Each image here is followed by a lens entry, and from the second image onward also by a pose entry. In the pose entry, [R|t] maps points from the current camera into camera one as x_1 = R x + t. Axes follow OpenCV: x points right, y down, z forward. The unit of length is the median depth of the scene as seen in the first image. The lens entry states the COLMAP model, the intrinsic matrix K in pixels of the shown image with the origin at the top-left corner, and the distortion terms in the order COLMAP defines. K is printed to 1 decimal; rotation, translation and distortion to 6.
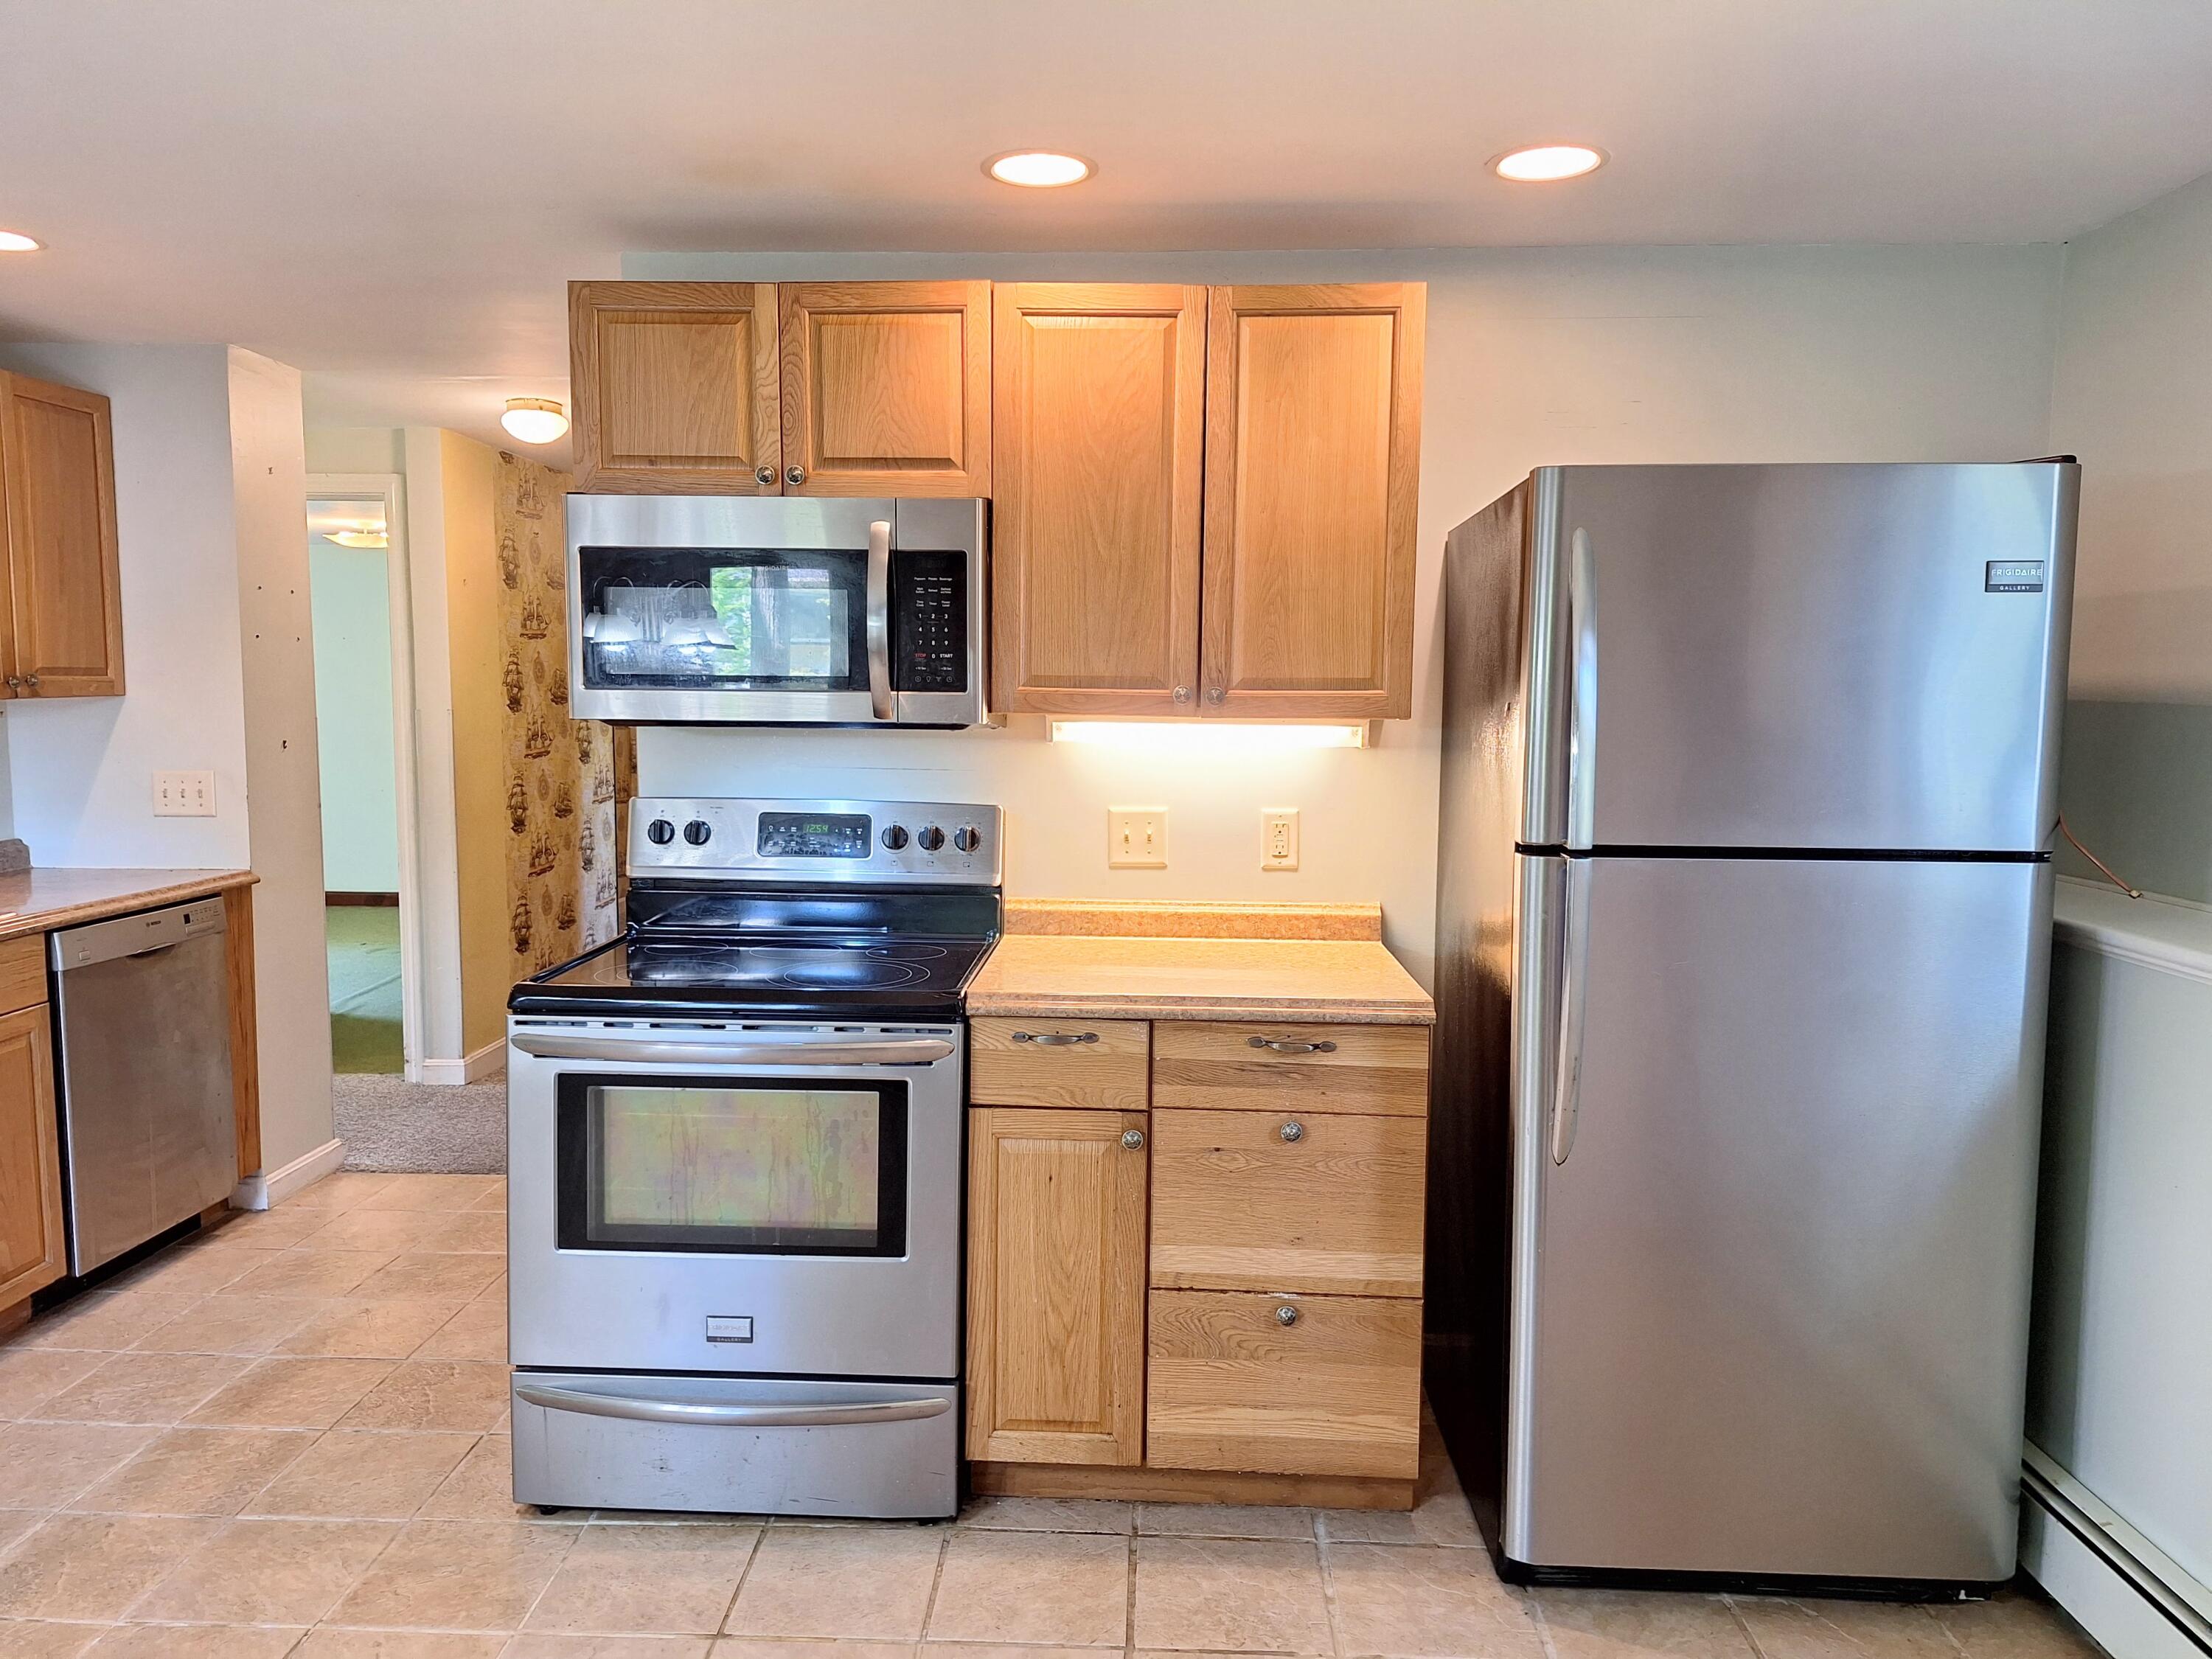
lens RADIAL K [[1545.1, 0, 1114.5], [0, 1545.1, 828.9], [0, 0, 1]] dist [0.053607, -0.058399]
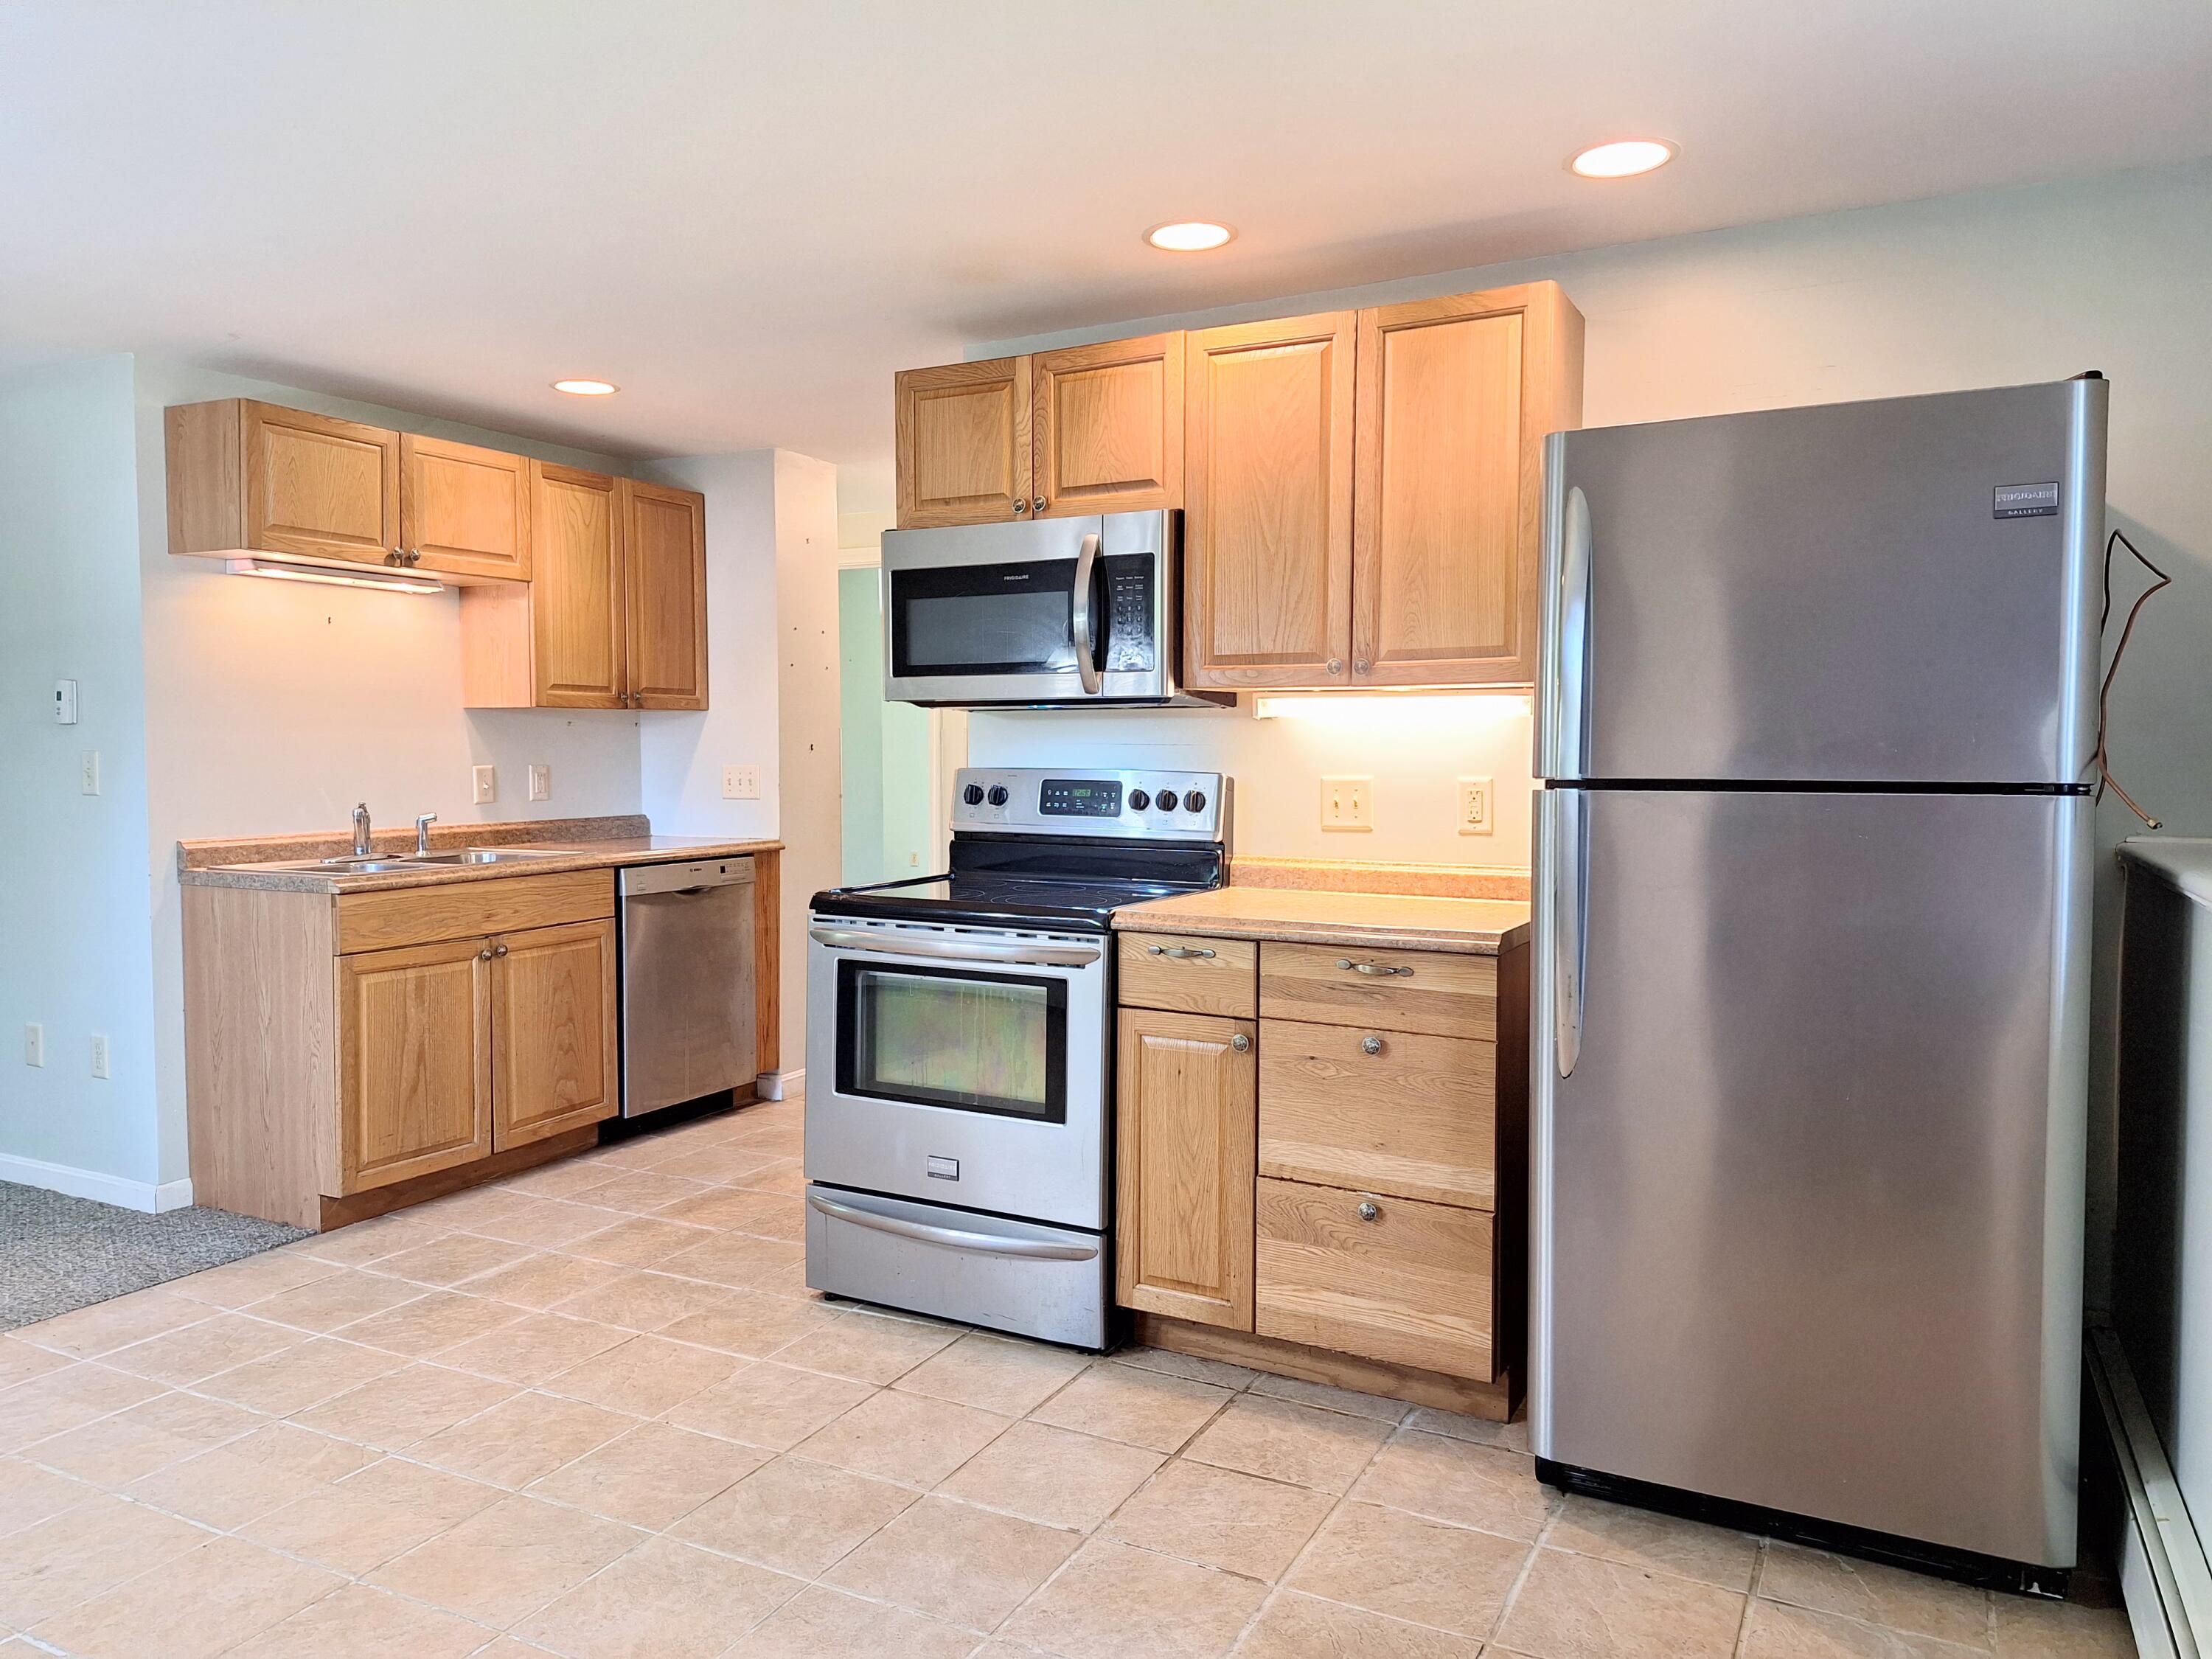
lens RADIAL K [[1545.1, 0, 1108.3], [0, 1545.1, 809.3], [0, 0, 1]] dist [0.053607, -0.058399]
pose [[0.901134, 0.007702, -0.433473, 0.394145], [-0.030068, 0.998545, -0.044764, 0.074839], [0.432497, 0.053372, 0.900054, -0.091568]]
